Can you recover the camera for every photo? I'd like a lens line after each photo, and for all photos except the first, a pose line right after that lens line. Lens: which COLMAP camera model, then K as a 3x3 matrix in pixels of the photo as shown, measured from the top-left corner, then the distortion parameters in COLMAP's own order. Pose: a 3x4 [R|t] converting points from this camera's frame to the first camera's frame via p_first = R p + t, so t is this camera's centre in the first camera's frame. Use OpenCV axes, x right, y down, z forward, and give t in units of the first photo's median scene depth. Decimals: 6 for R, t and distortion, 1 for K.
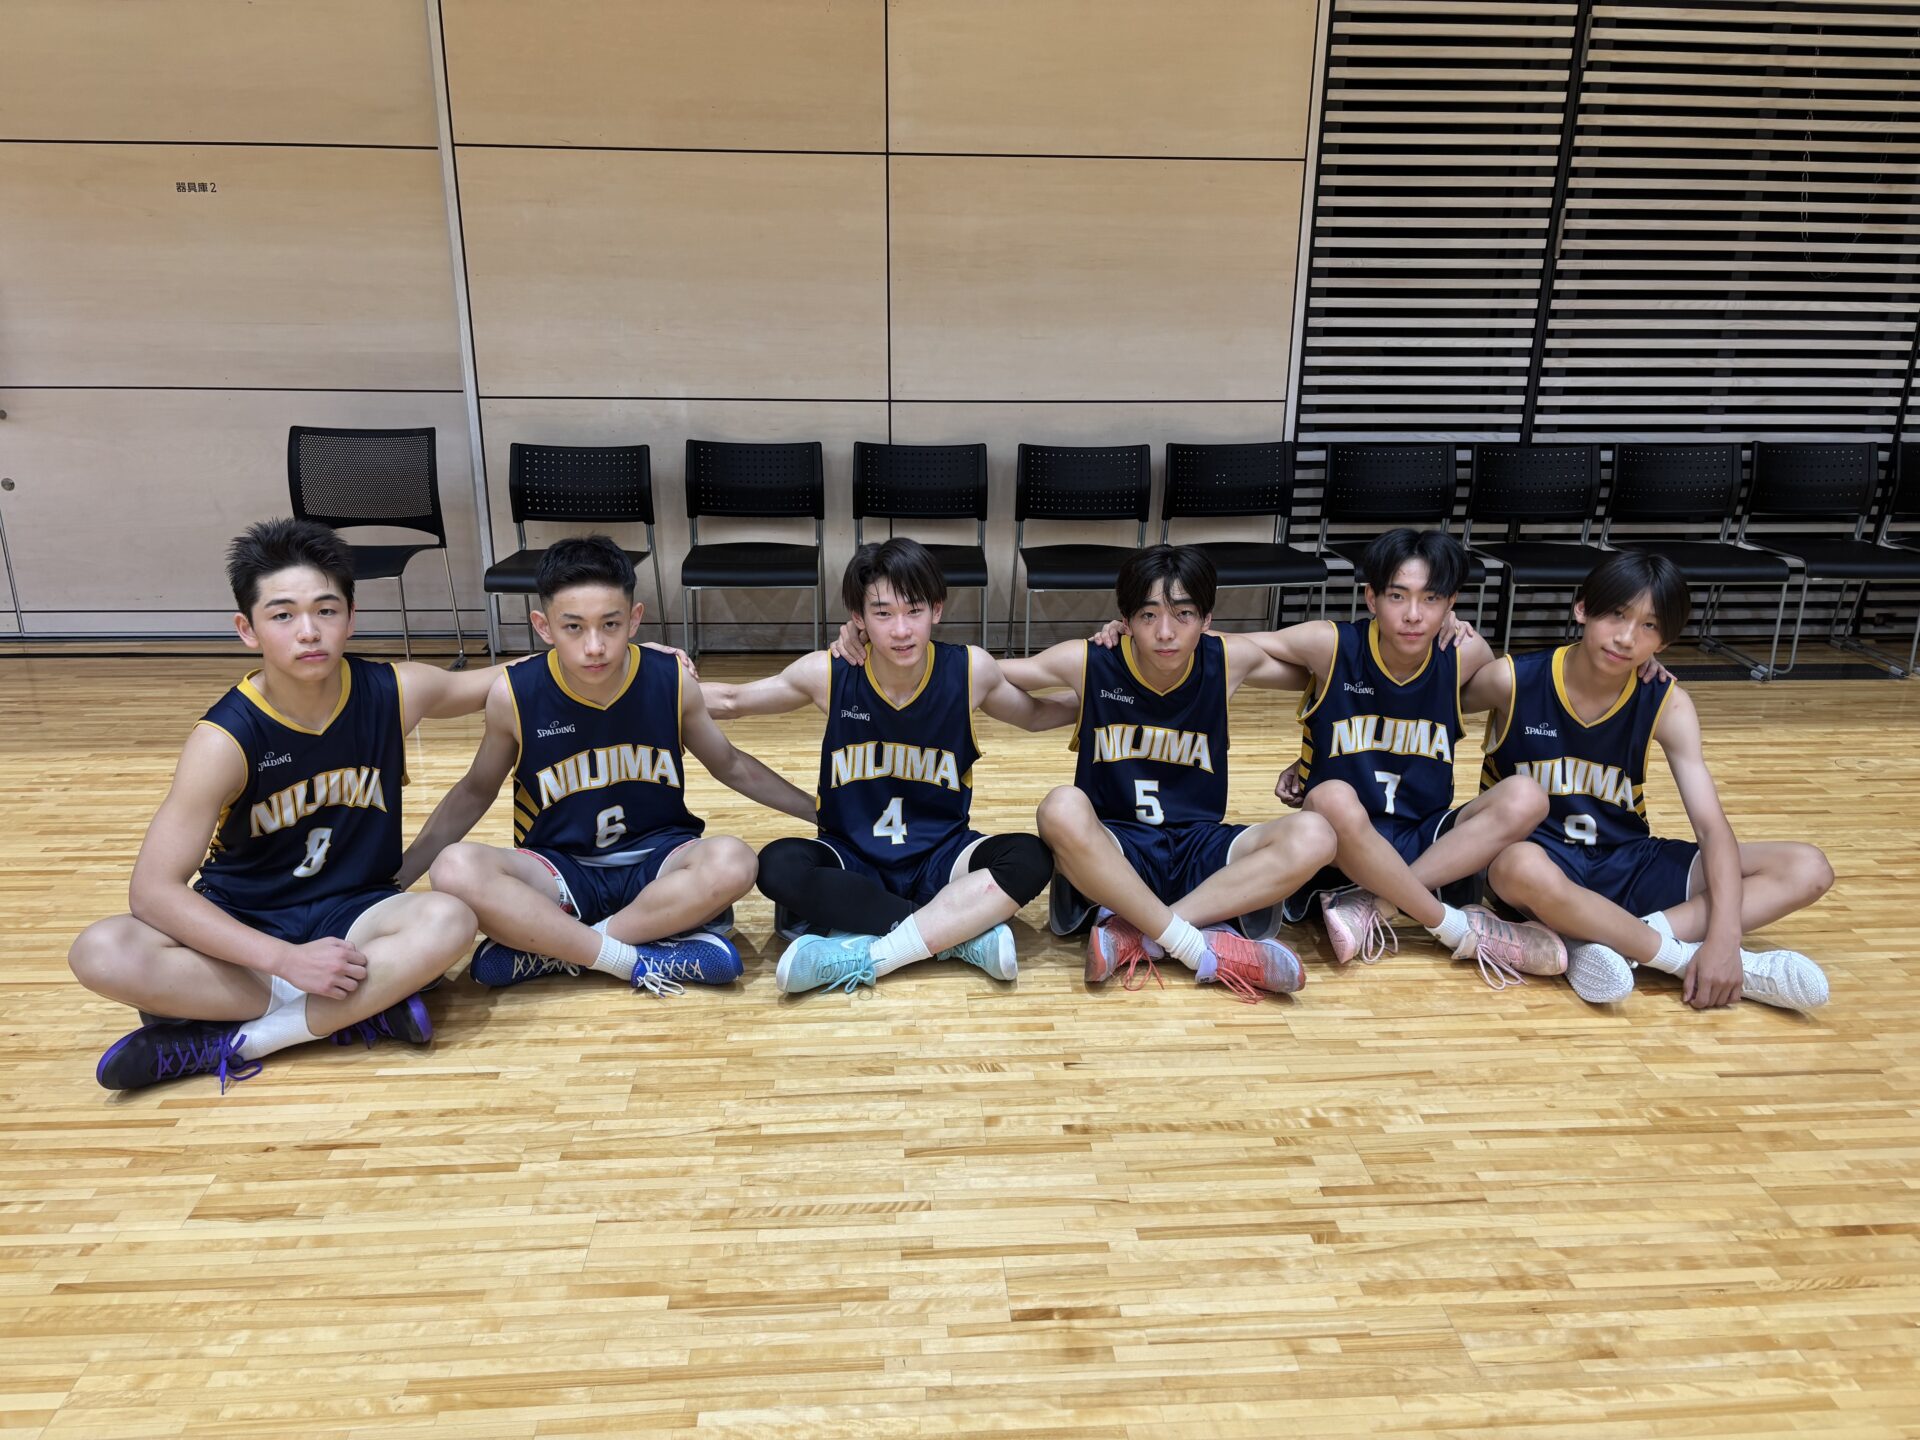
lens RADIAL K [[1430.6, 0, 971.7], [0, 1430.6, 730.6], [0, 0, 1]] dist [0.008741, -0.011746]
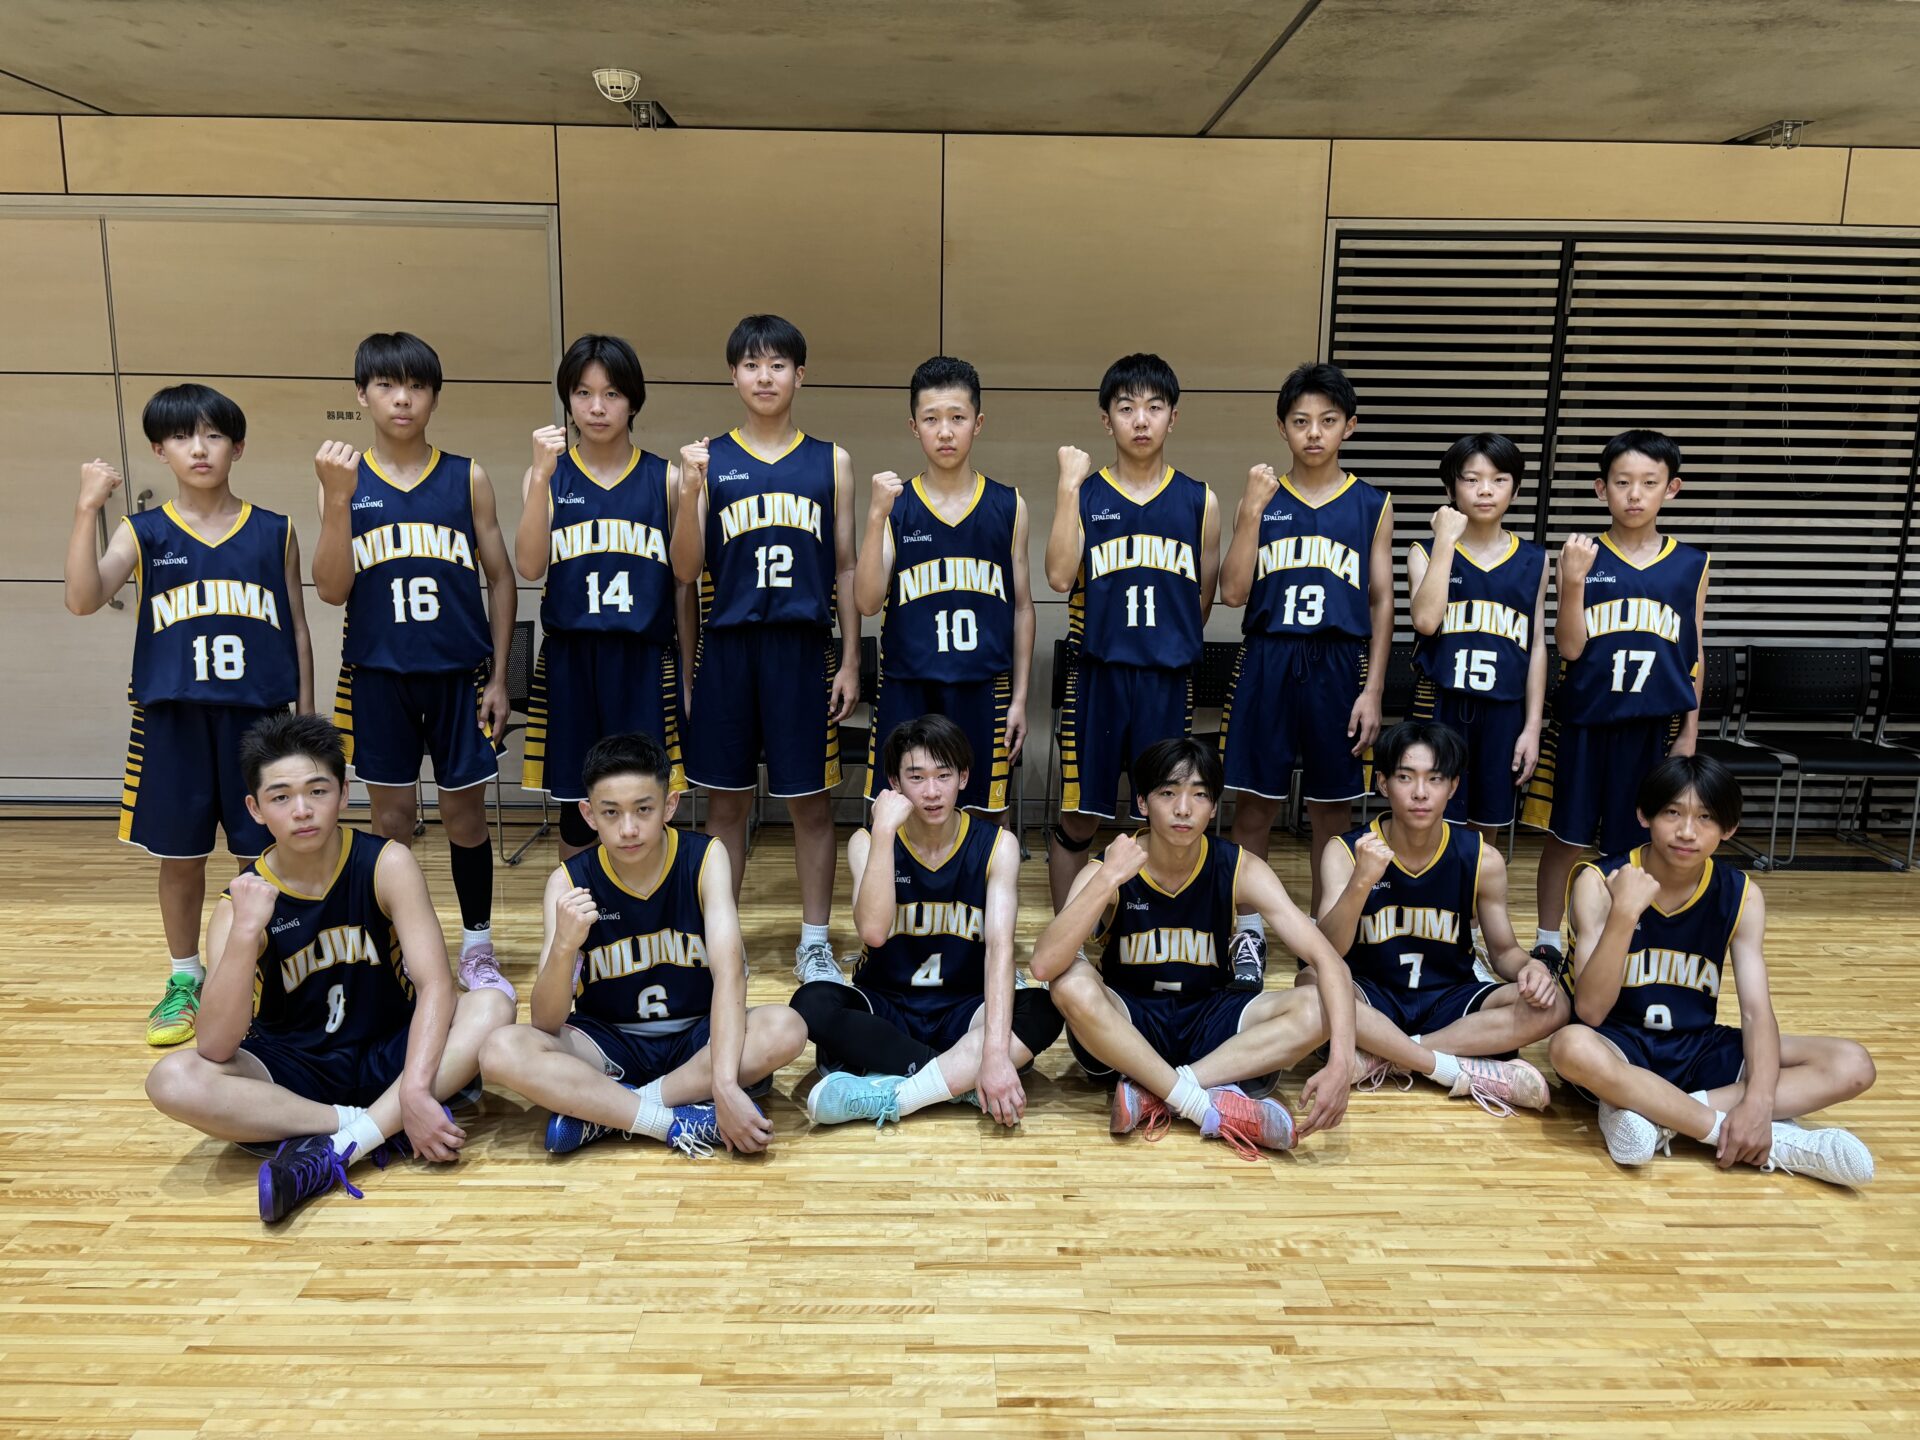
lens RADIAL K [[1430.6, 0, 958.7], [0, 1430.6, 713.1], [0, 0, 1]] dist [0.008741, -0.011746]
pose [[0.998407, 0.012944, -0.054919, 0.044391], [-0.020538, 0.989931, -0.140053, 0.021172], [0.052553, 0.140958, 0.988620, -0.177240]]
